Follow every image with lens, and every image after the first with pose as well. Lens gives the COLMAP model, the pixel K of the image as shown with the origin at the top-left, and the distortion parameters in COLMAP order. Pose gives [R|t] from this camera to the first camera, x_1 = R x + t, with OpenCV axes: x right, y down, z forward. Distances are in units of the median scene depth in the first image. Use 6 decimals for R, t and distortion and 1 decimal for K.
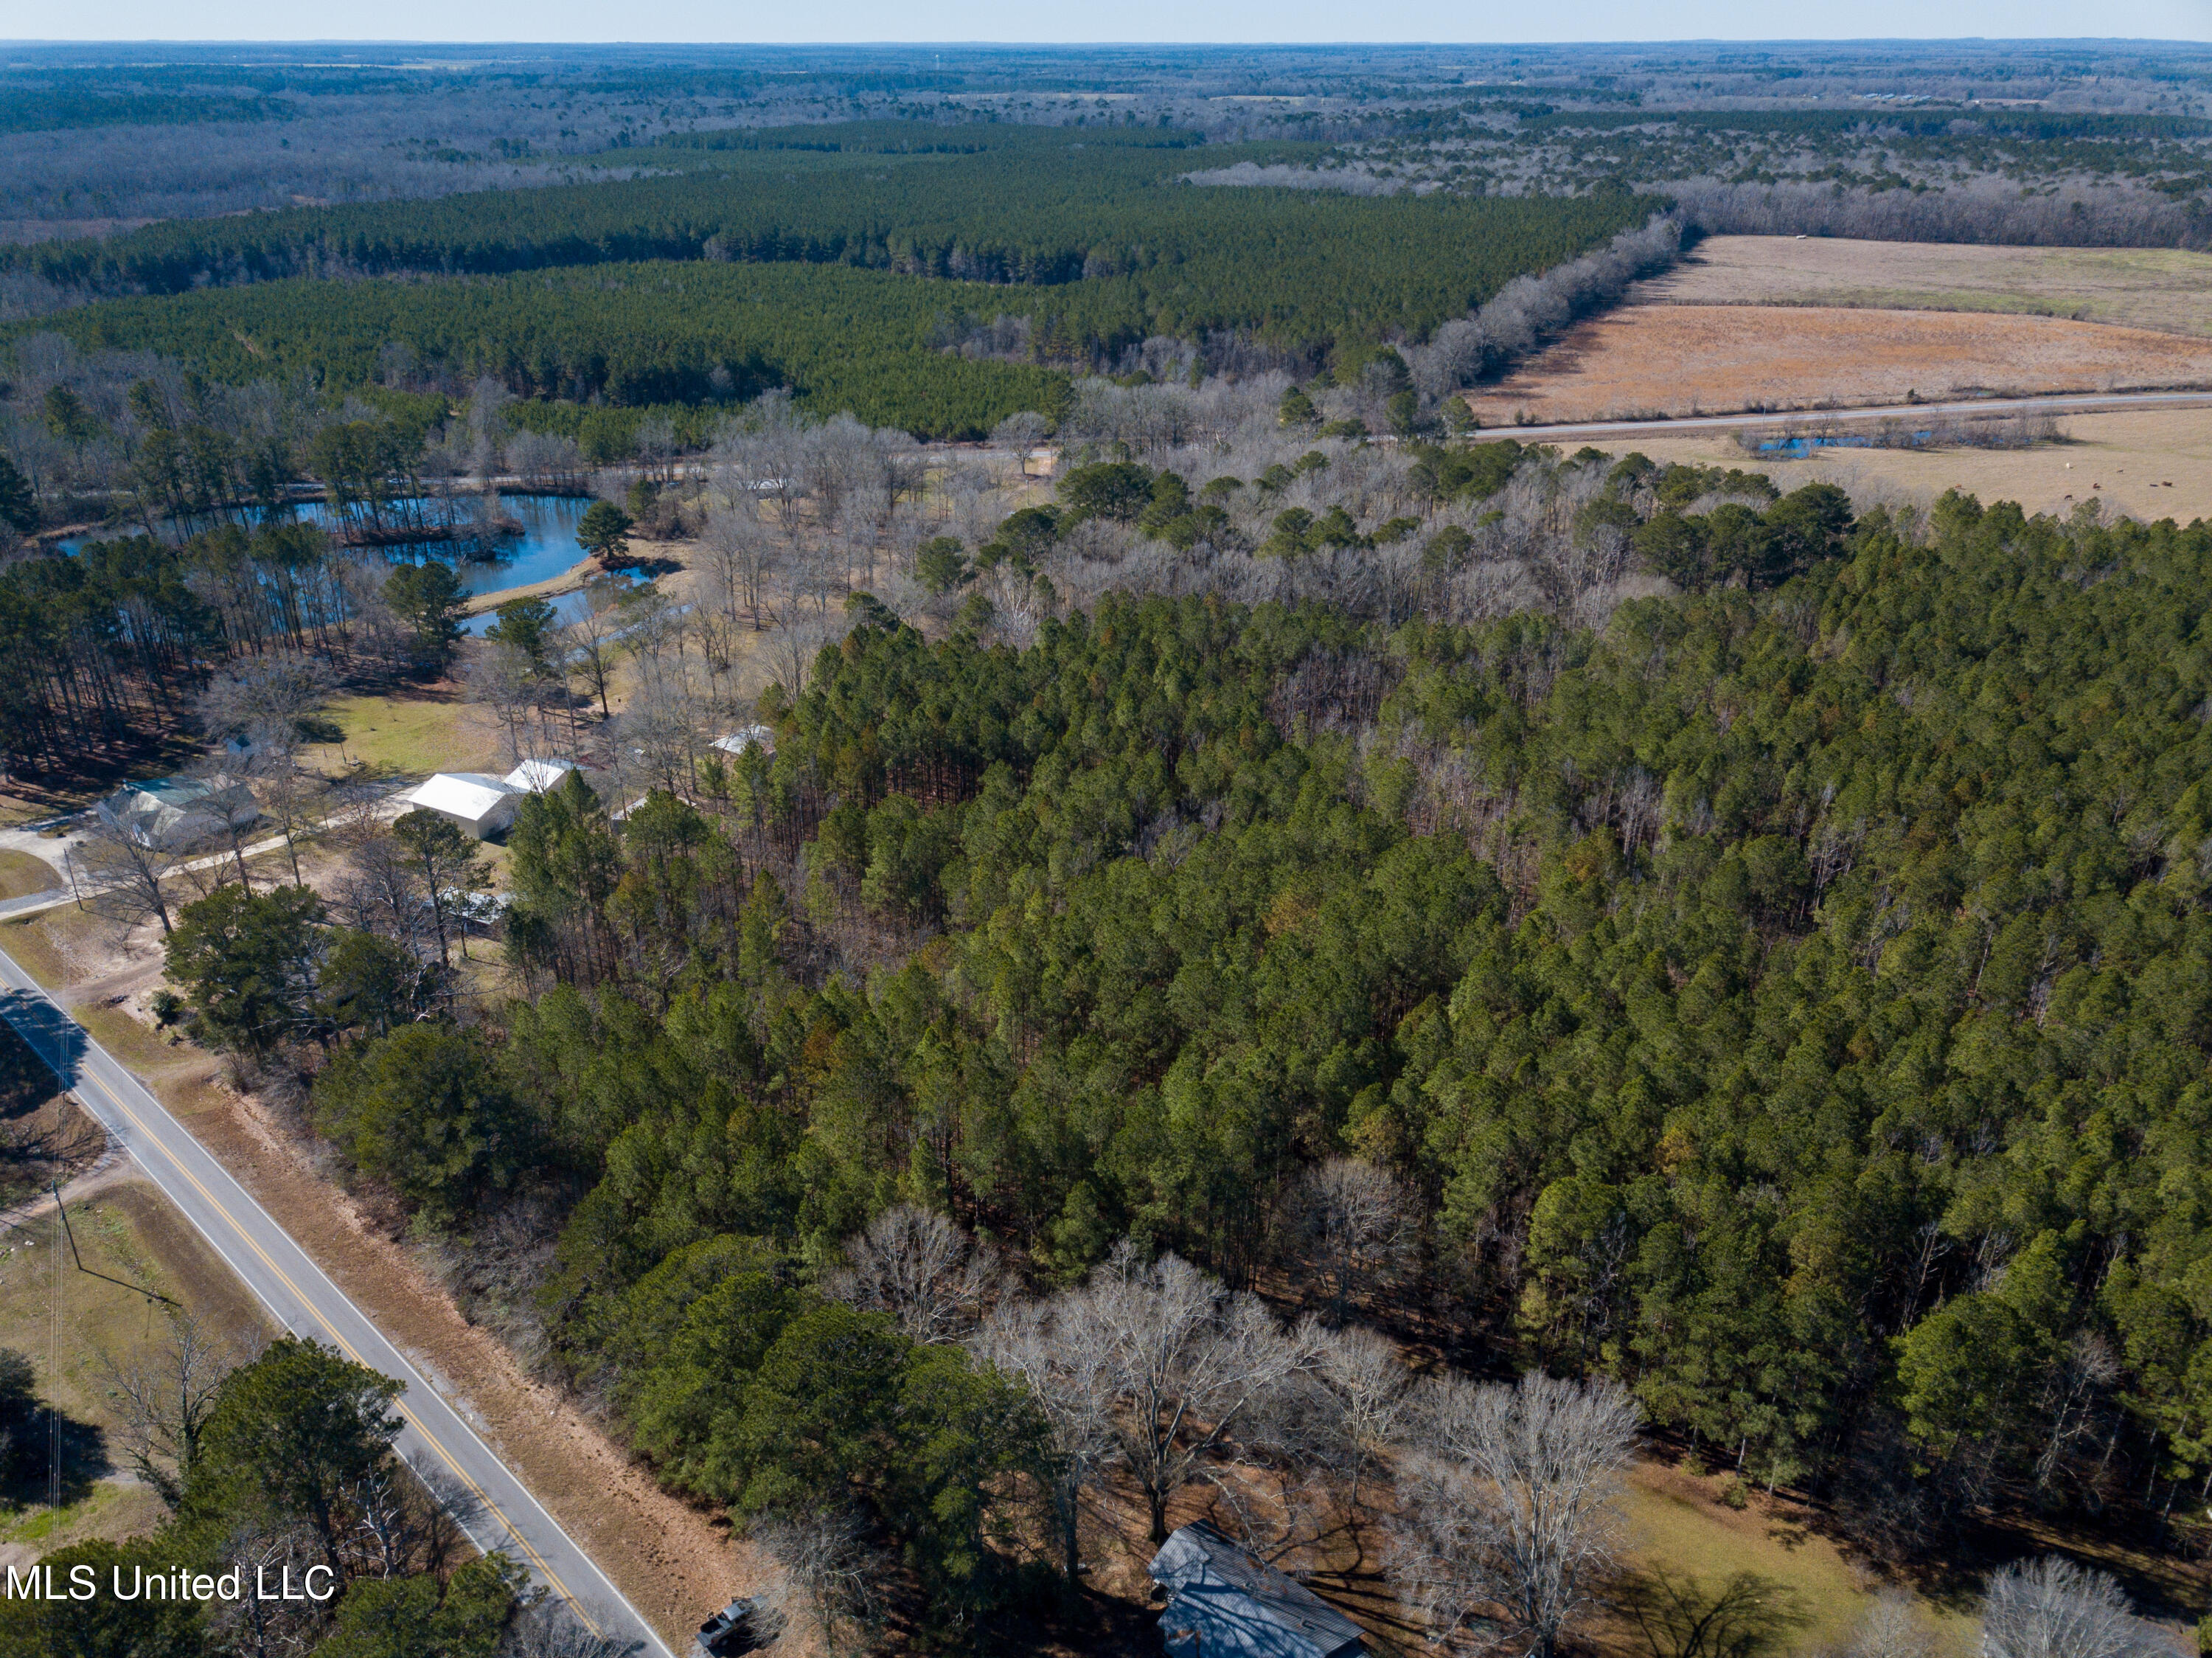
lens RADIAL K [[1659.4, 0, 1096.4], [0, 1659.4, 824.6], [0, 0, 1]] dist [0.012792, -0.000894]
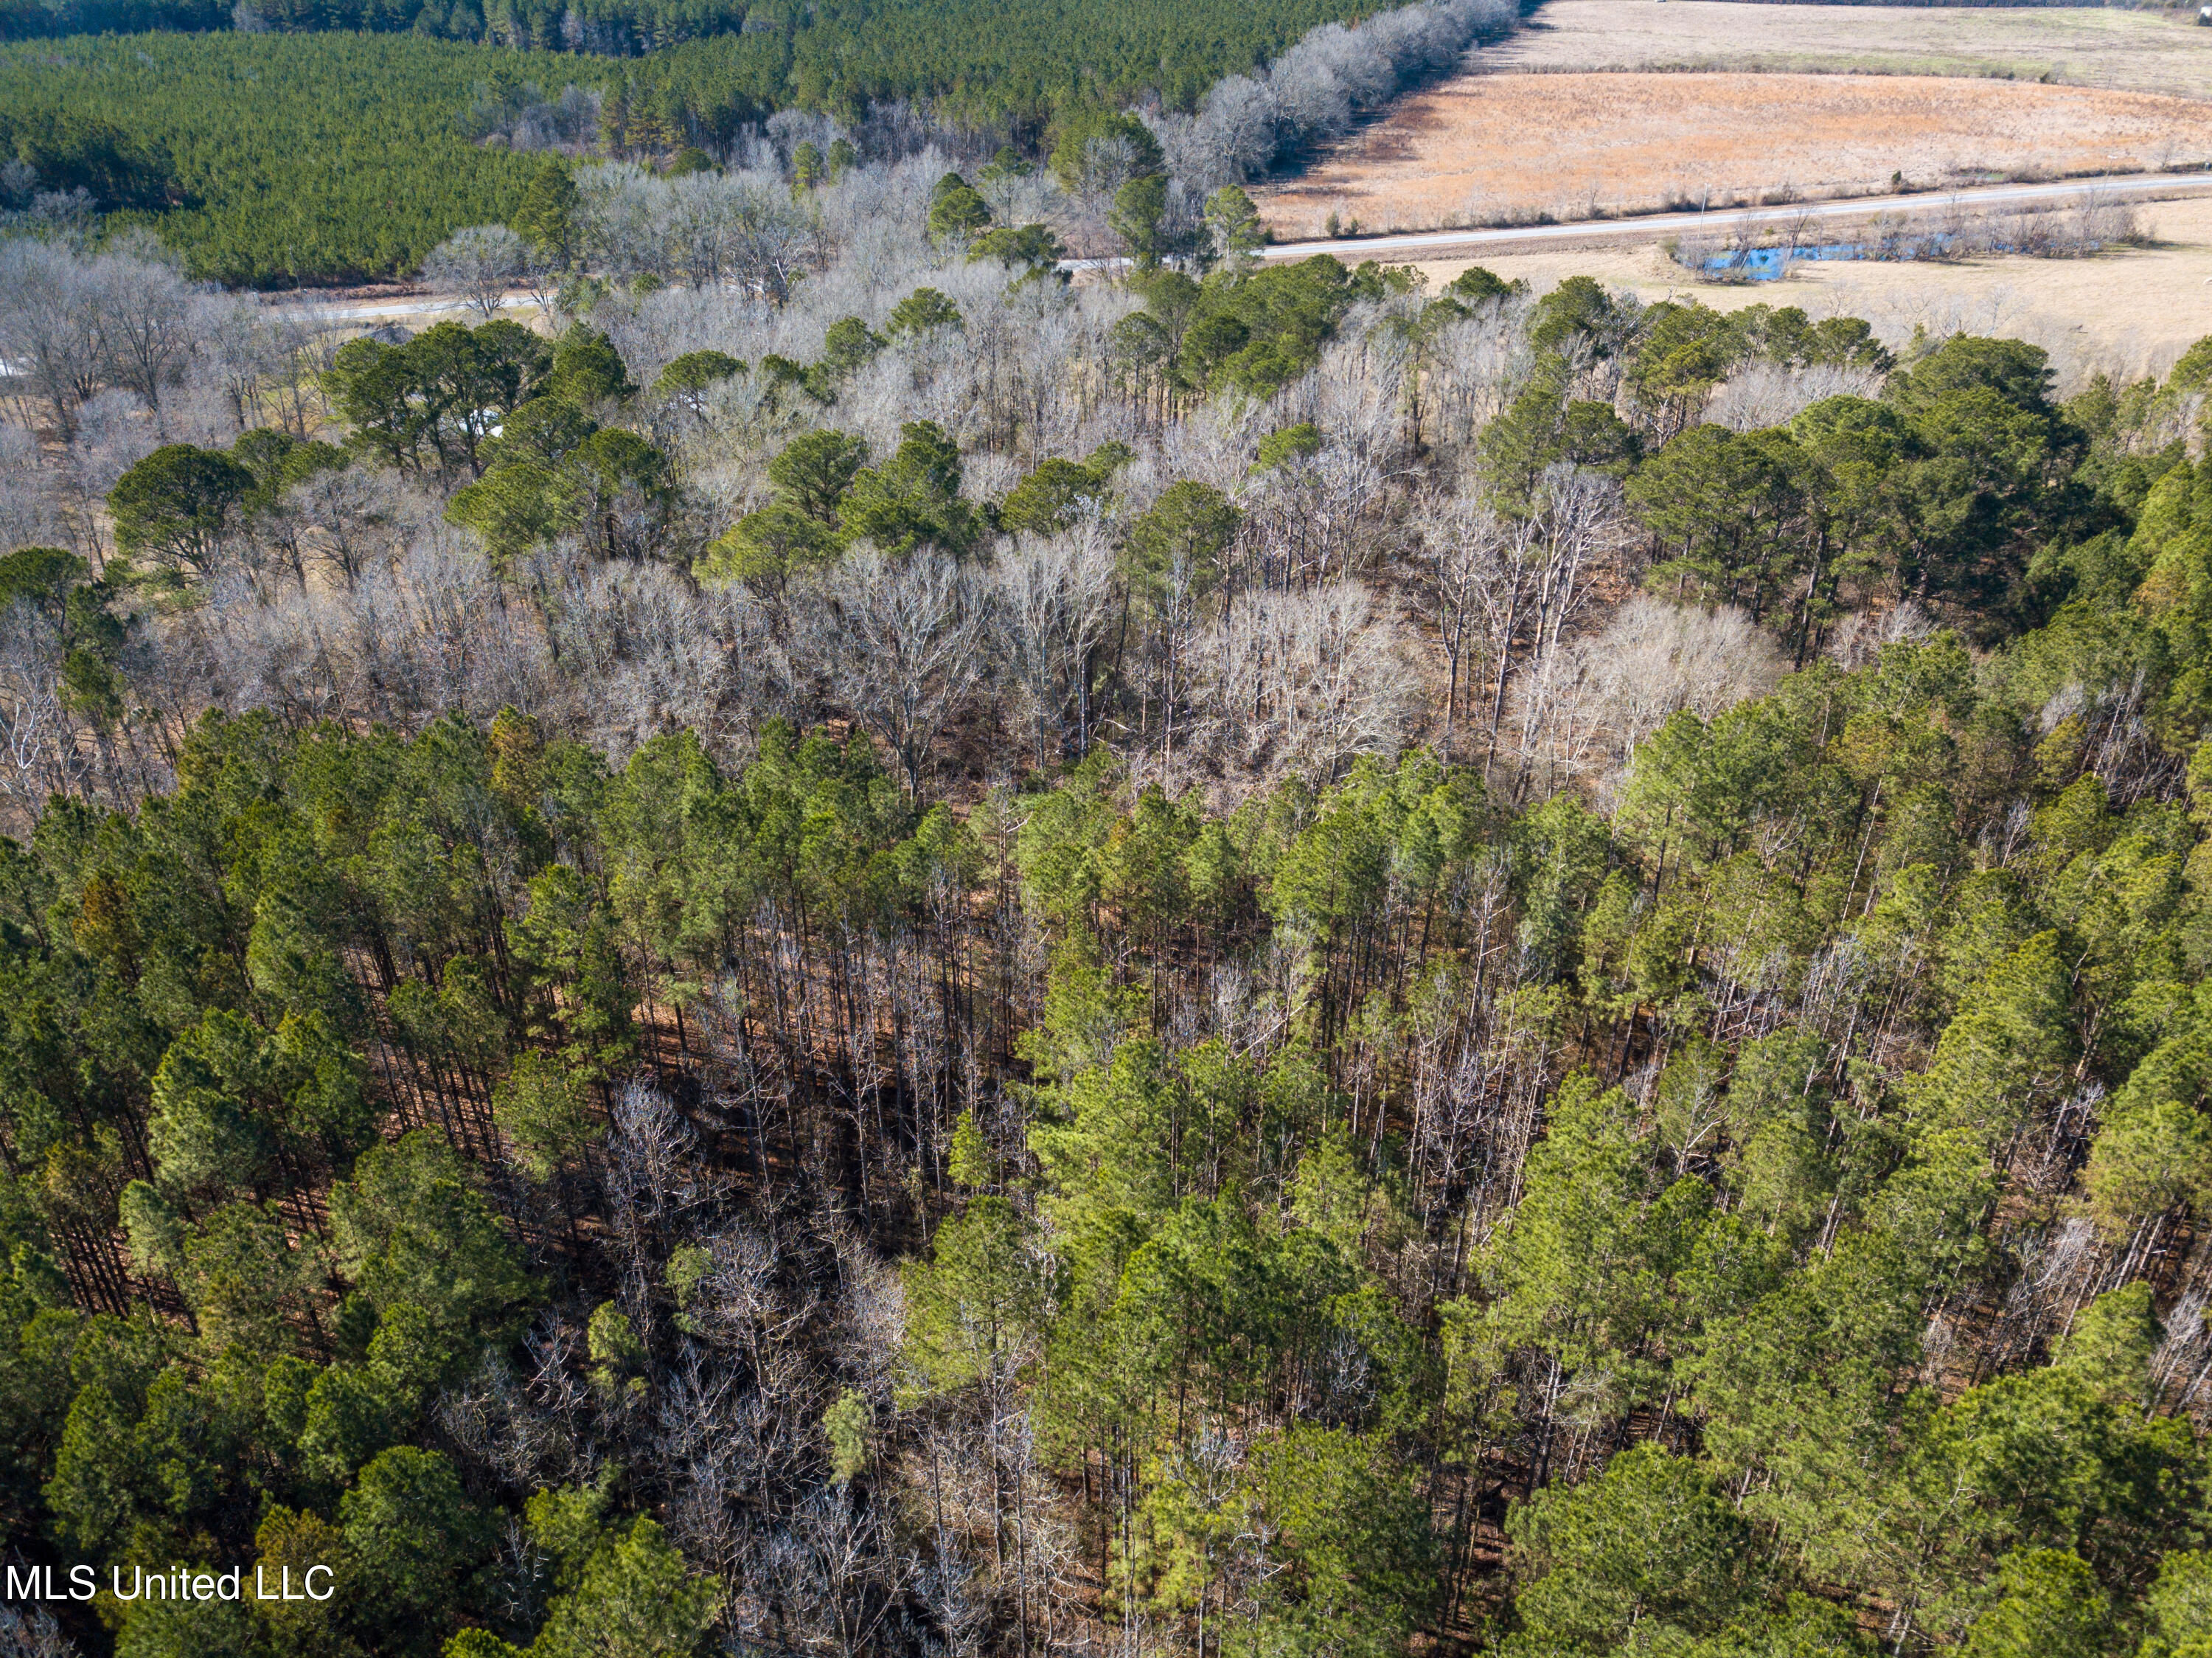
lens RADIAL K [[1659.4, 0, 1096.4], [0, 1659.4, 824.6], [0, 0, 1]] dist [0.012792, -0.000894]
pose [[0.993404, -0.055239, 0.100484, 0.084248], [0.045654, 0.994401, 0.095301, -0.078281], [-0.105186, -0.090085, 0.990364, 0.345576]]
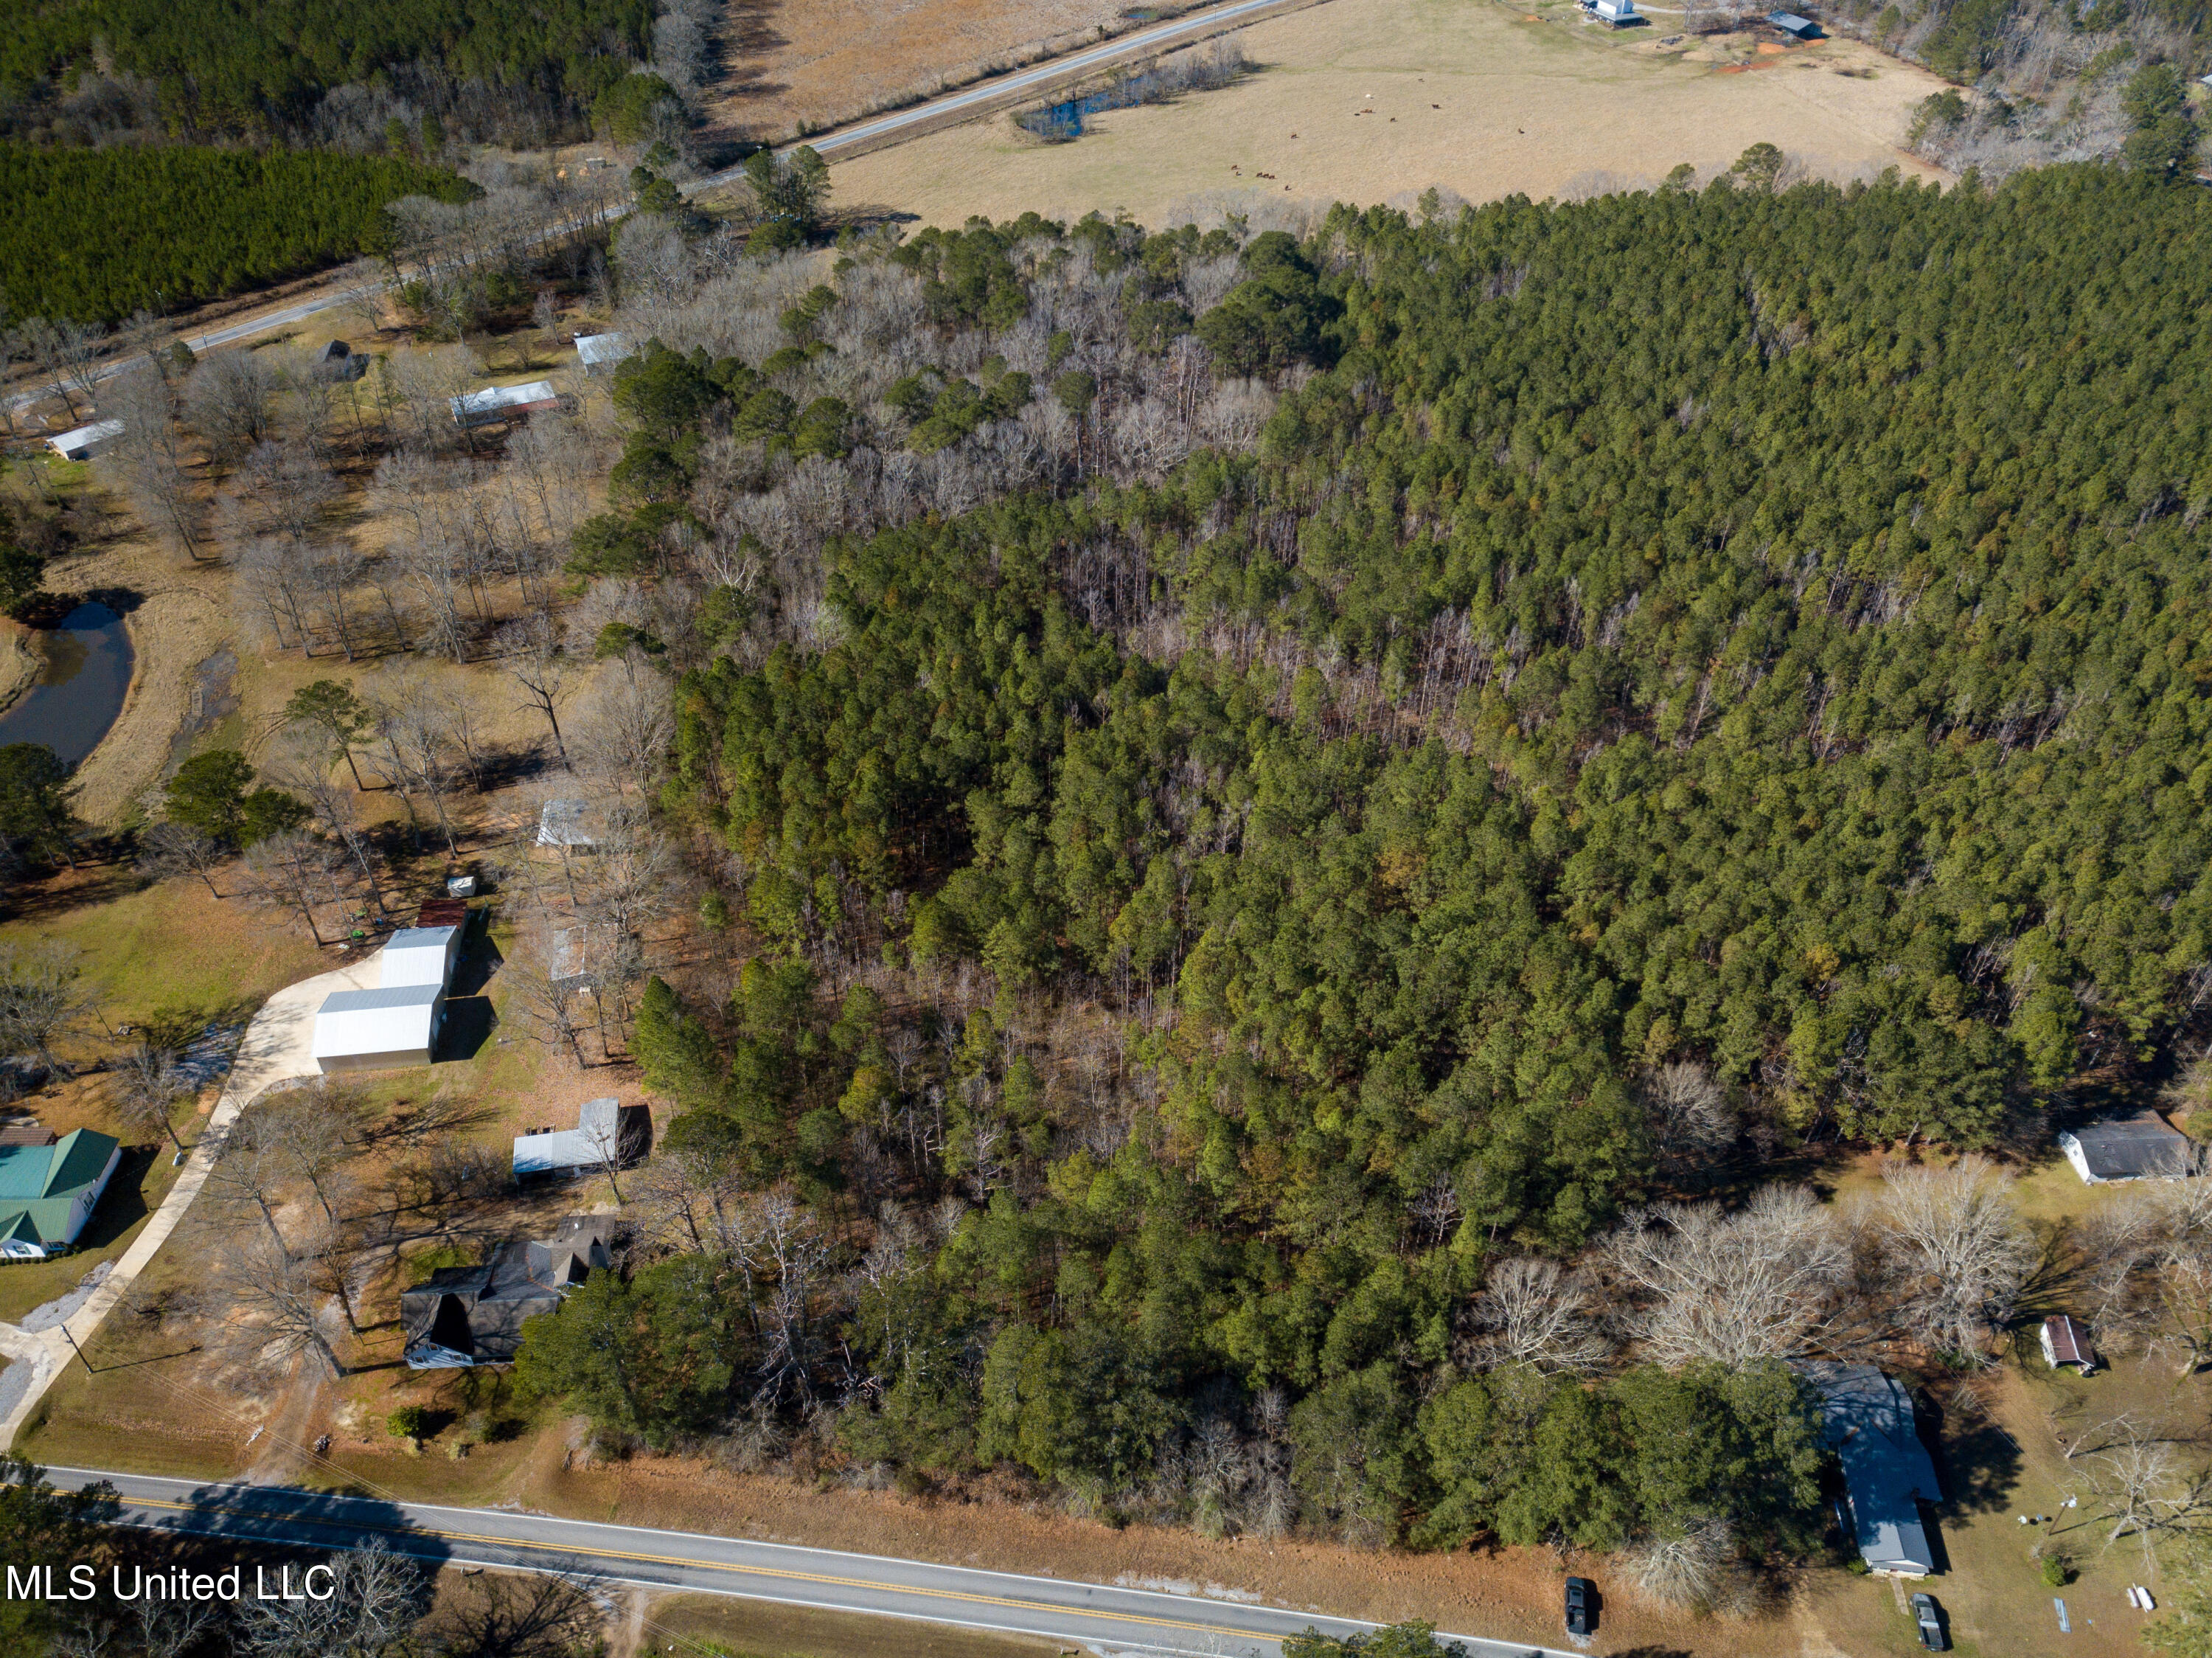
lens RADIAL K [[1659.4, 0, 1096.4], [0, 1659.4, 824.6], [0, 0, 1]] dist [0.012792, -0.000894]
pose [[0.798169, -0.388583, 0.460359, -0.213894], [0.252471, 0.909581, 0.330031, -0.150493], [-0.546978, -0.147193, 0.824105, 0.040688]]
